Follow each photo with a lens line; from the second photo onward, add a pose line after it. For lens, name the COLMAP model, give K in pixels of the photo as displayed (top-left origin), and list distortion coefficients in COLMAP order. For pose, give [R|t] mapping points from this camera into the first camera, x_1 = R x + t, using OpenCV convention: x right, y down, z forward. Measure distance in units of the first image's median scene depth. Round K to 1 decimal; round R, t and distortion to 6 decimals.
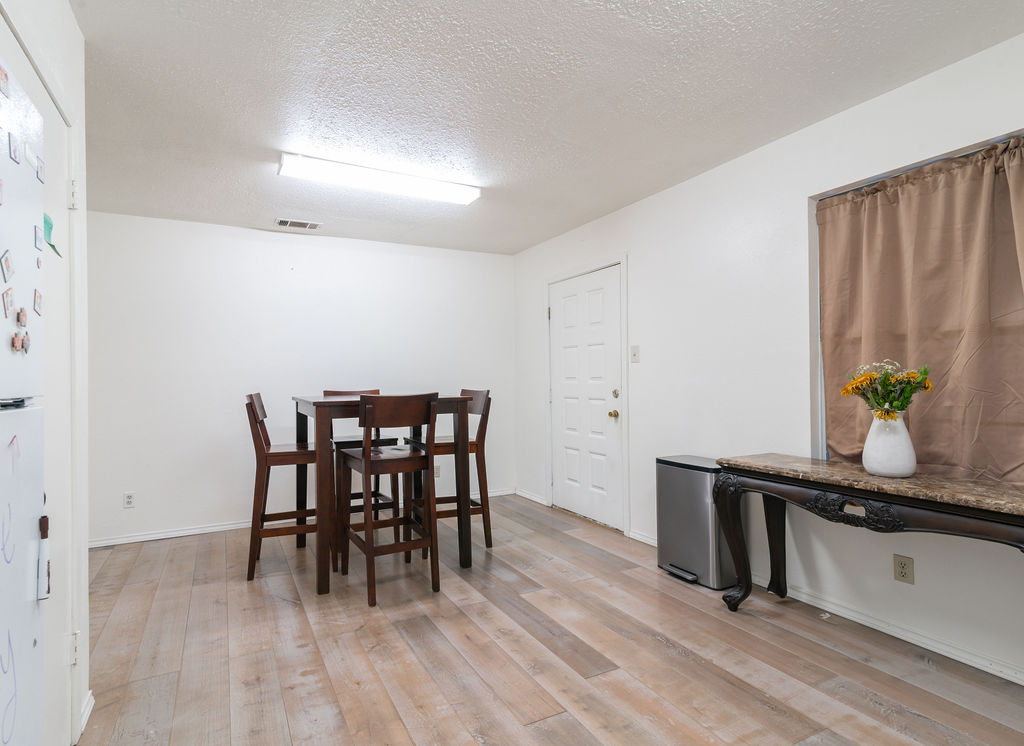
lens RADIAL K [[516.4, 0, 455.1], [0, 516.4, 374.2], [0, 0, 1]] dist [0.012573, -0.000044]
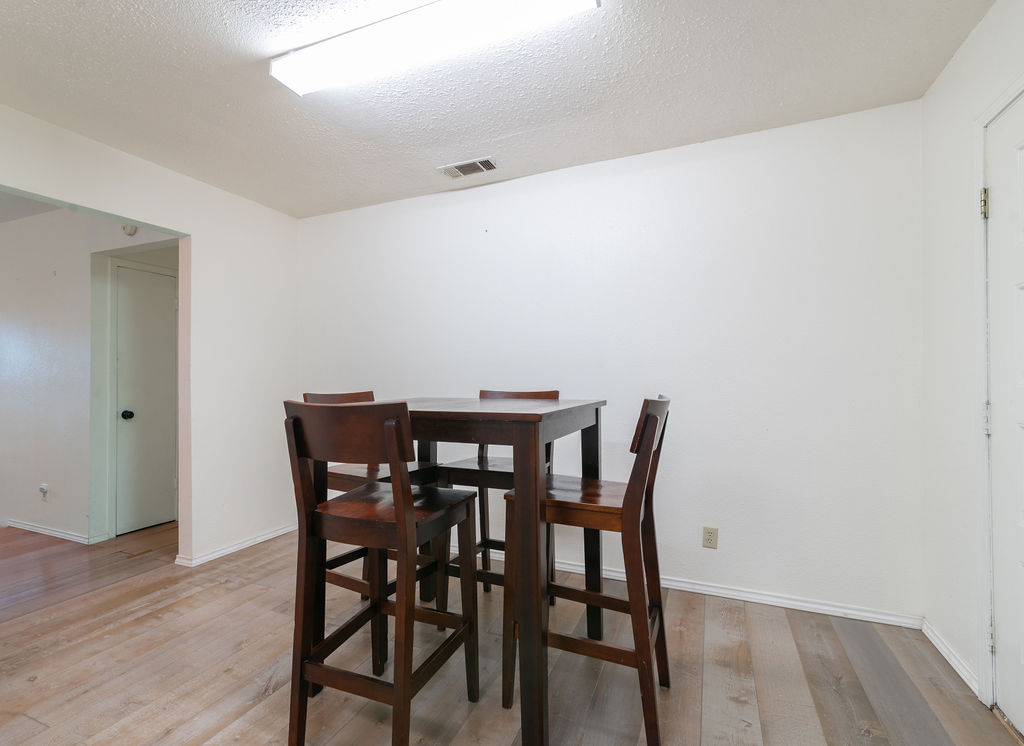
lens RADIAL K [[516.4, 0, 455.1], [0, 516.4, 374.2], [0, 0, 1]] dist [0.012573, -0.000044]
pose [[0.629879, 0.003634, -0.776685, 0.319697], [0.005545, 0.999943, 0.009175, 0.003930], [0.776673, -0.010086, 0.629823, 0.606058]]
